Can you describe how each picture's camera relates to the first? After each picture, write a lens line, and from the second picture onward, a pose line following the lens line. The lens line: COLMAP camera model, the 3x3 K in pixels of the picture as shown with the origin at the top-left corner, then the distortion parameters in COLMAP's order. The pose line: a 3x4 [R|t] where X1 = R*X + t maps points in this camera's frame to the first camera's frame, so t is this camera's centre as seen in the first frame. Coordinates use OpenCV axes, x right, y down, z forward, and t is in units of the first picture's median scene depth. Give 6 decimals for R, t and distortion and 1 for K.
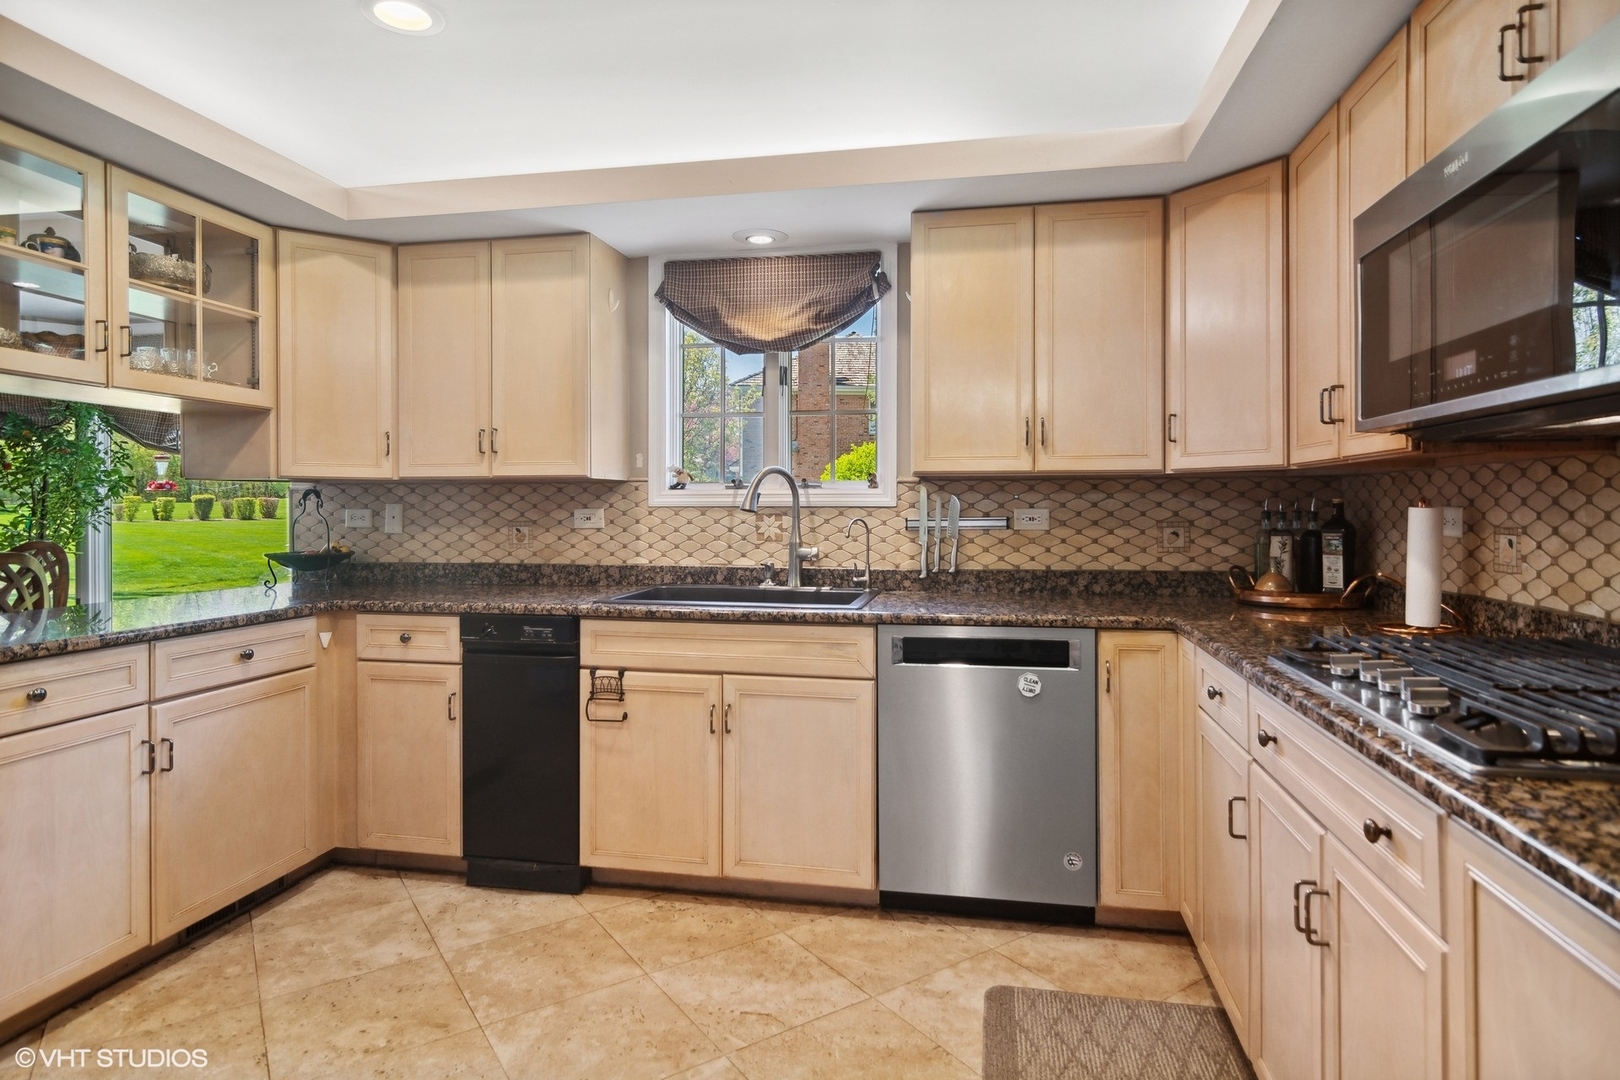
lens RADIAL K [[878.9, 0, 813.8], [0, 878.9, 510.3], [0, 0, 1]] dist [0.001985, 0.002036]
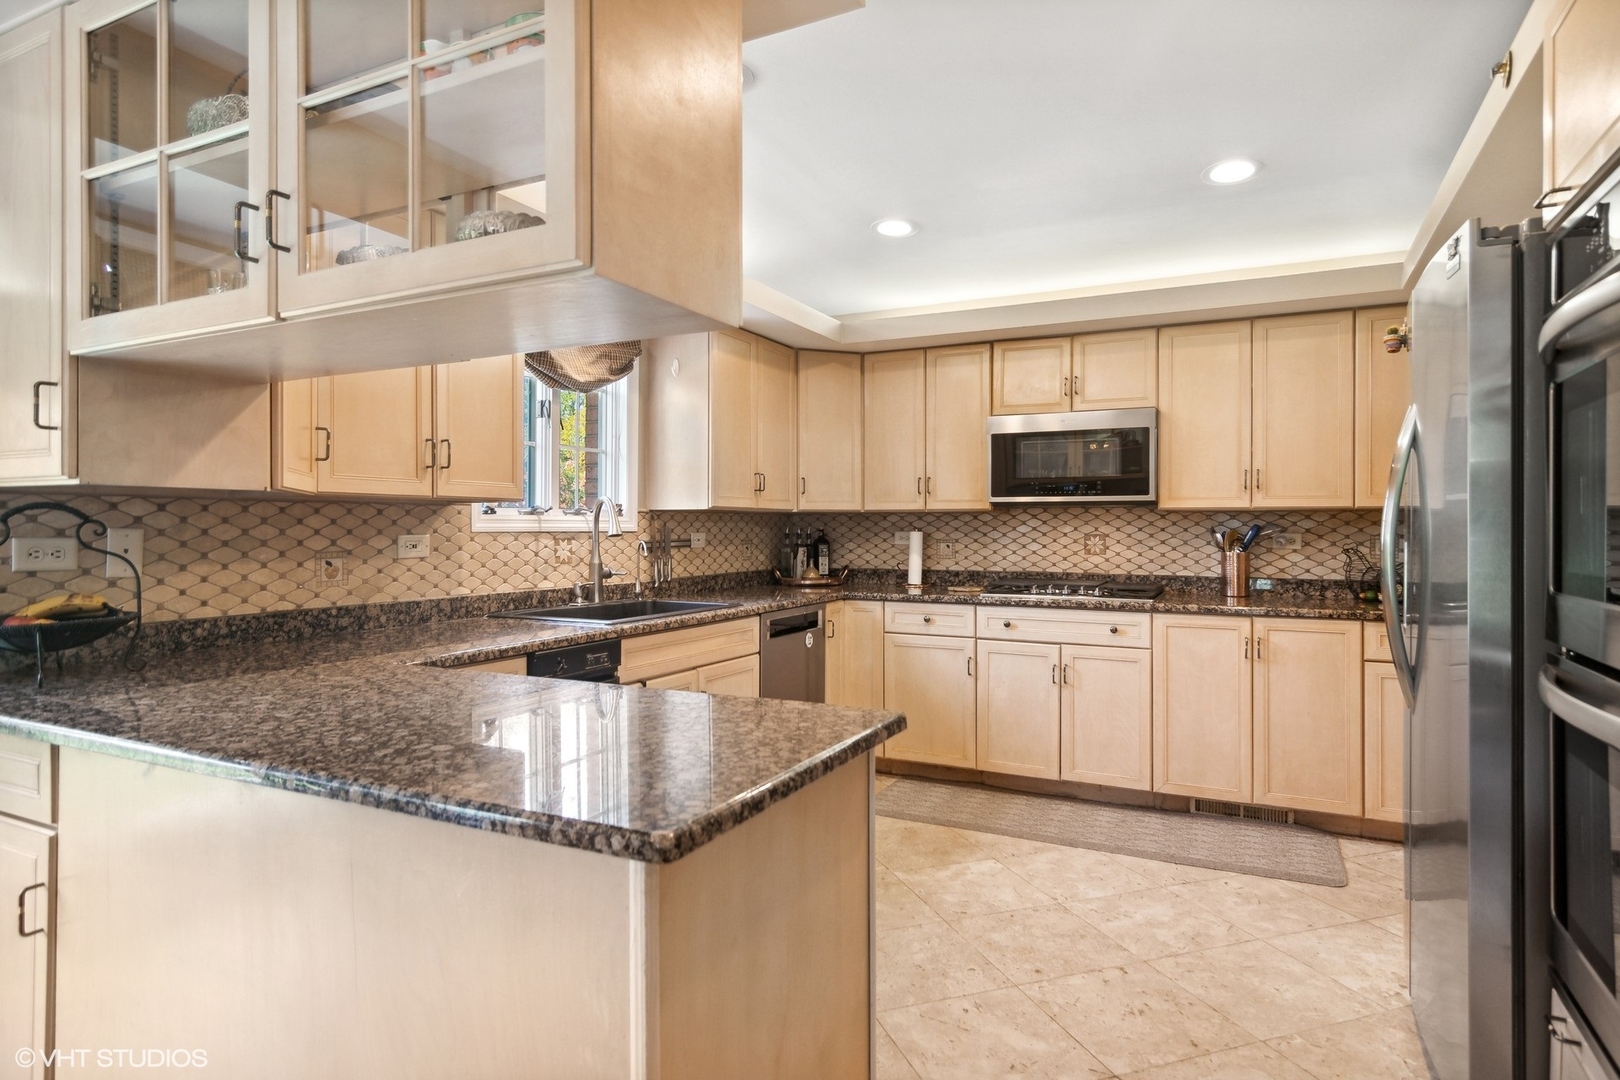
lens RADIAL K [[878.9, 0, 796.1], [0, 878.9, 527.0], [0, 0, 1]] dist [0.001985, 0.002036]
pose [[0.294836, 0.002219, 0.955545, -0.962232], [0.003319, 0.999989, -0.003346, -0.005177], [-0.955542, 0.004158, 0.294825, 0.389834]]
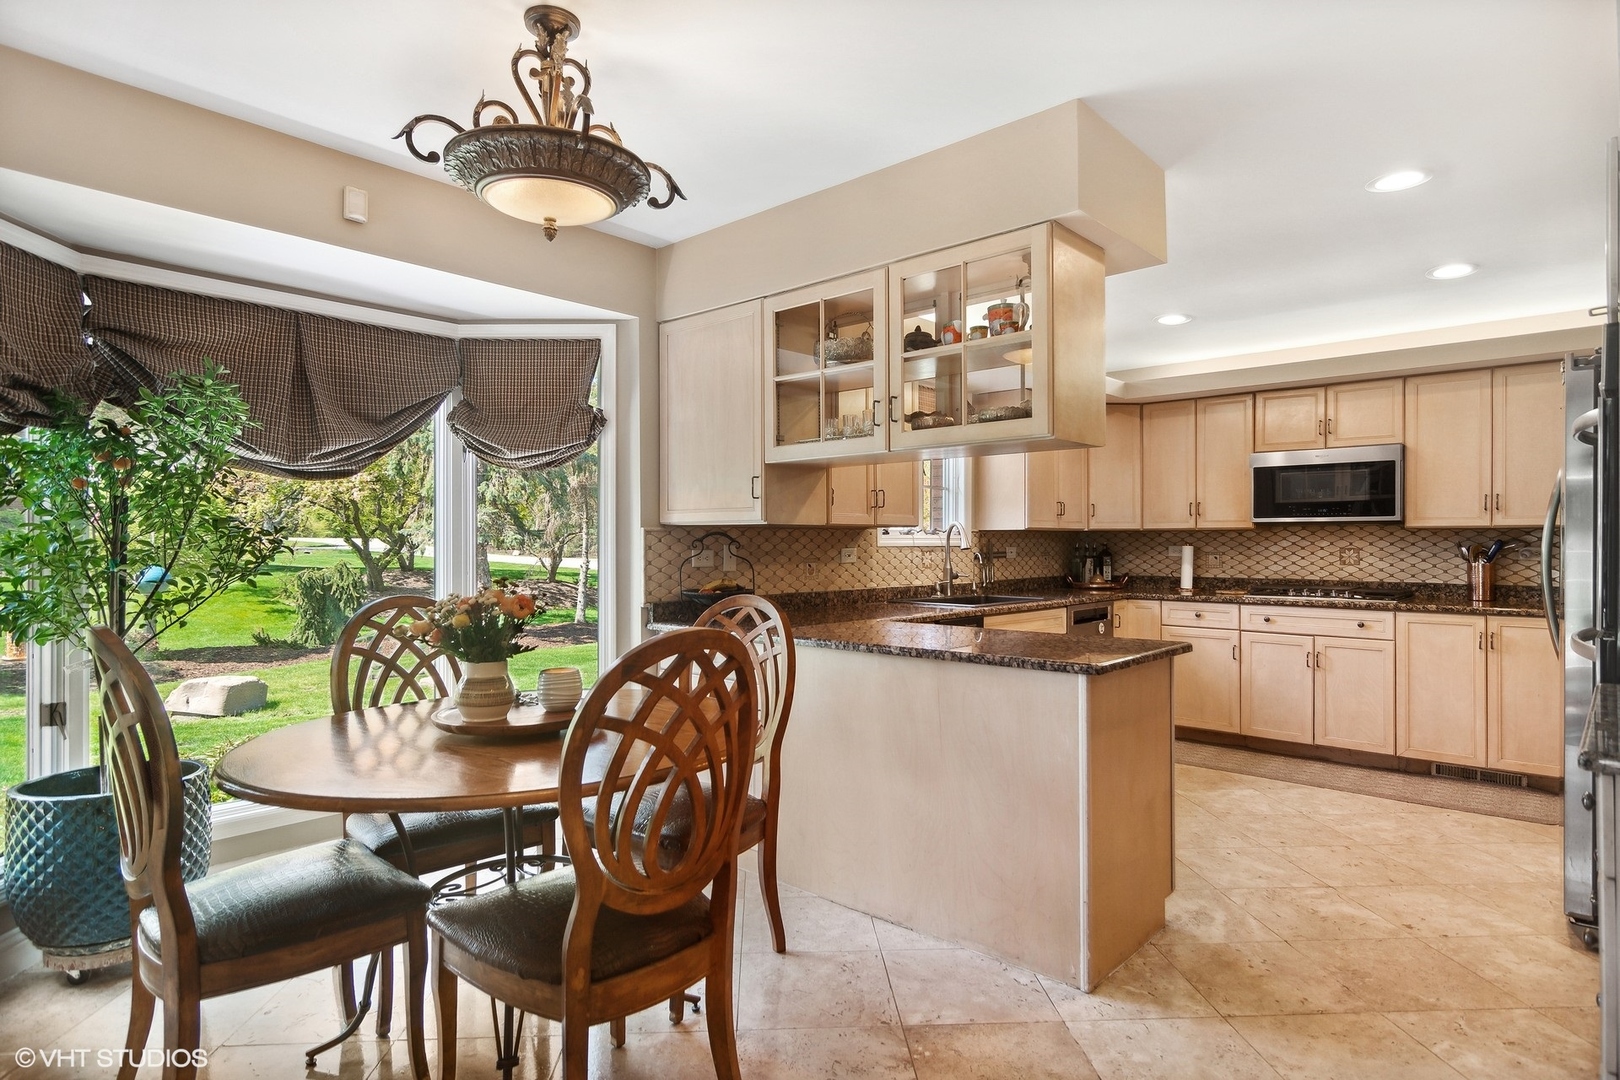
lens RADIAL K [[878.9, 0, 805.3], [0, 878.9, 541.7], [0, 0, 1]] dist [0.001985, 0.002036]
pose [[0.535287, 0.000493, 0.844670, -1.433034], [0.004357, 0.999985, -0.003345, -0.007665], [-0.844659, 0.005471, 0.535277, 0.329530]]
